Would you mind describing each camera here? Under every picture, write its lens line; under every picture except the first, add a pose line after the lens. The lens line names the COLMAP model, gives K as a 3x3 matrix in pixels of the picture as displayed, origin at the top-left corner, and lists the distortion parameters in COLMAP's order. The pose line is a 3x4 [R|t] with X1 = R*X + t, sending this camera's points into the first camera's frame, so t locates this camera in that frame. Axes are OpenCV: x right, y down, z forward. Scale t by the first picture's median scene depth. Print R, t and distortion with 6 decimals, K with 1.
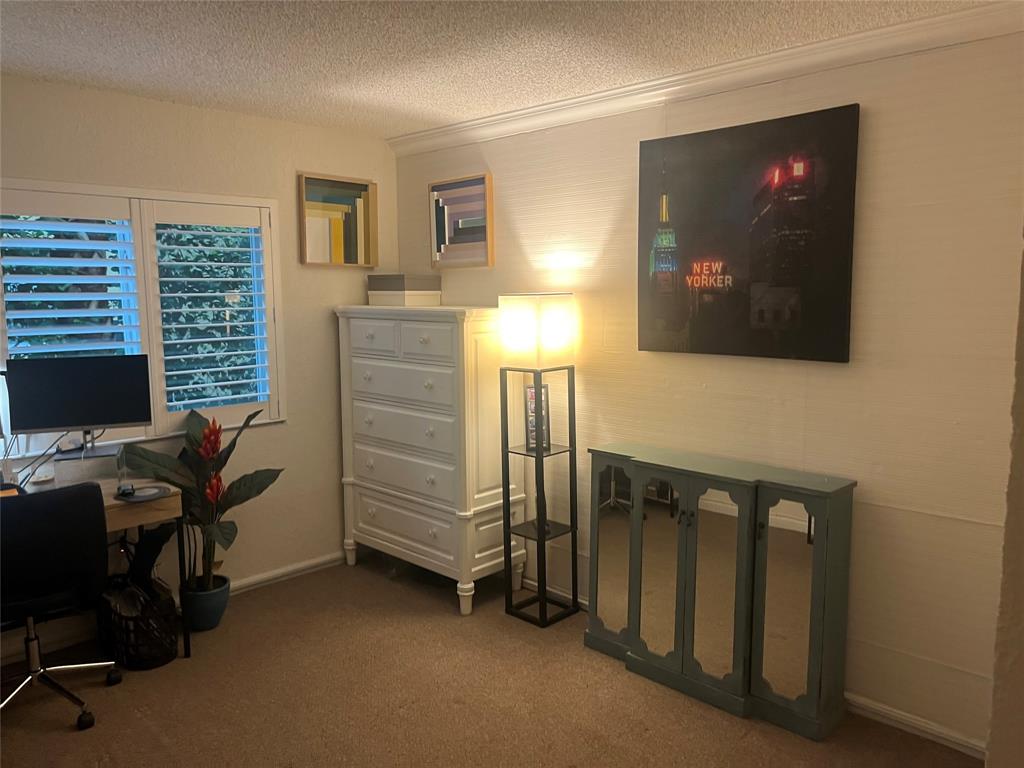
lens RADIAL K [[759.6, 0, 512.7], [0, 759.6, 380.9], [0, 0, 1]] dist [0.052817, -0.047366]
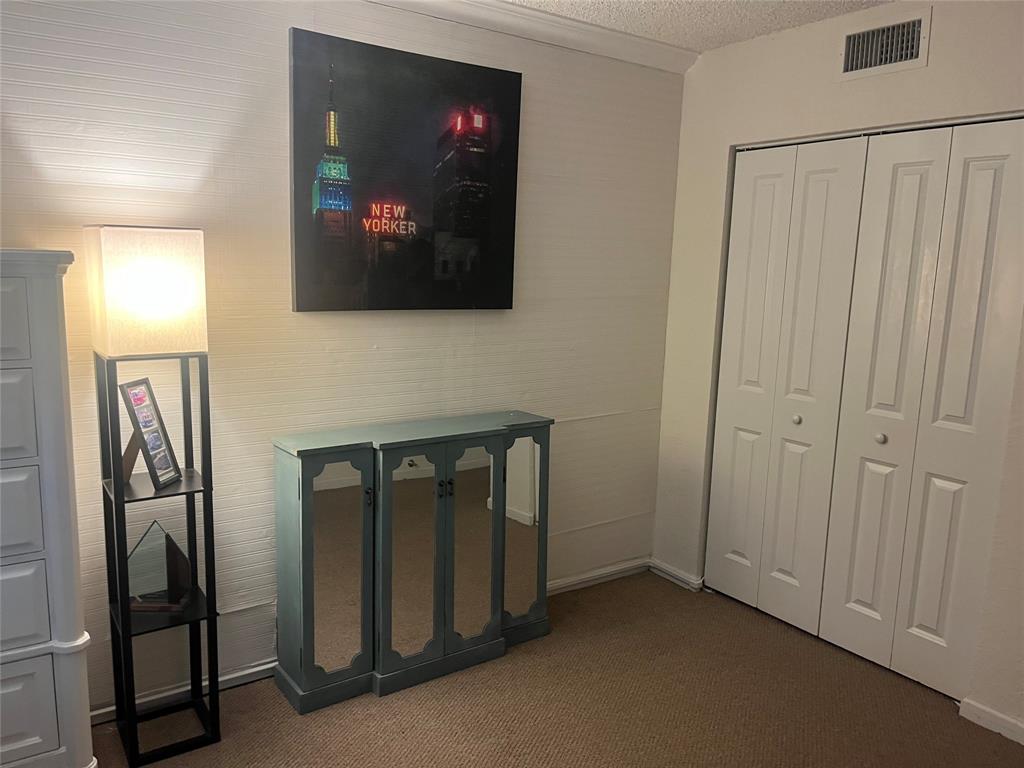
lens RADIAL K [[759.6, 0, 513.1], [0, 759.6, 387.6], [0, 0, 1]] dist [0.052817, -0.047366]
pose [[0.193236, -0.151265, 0.969422, -0.599023], [0.085658, 0.986873, 0.136914, -0.056276], [-0.977406, 0.056582, 0.203656, 0.700249]]
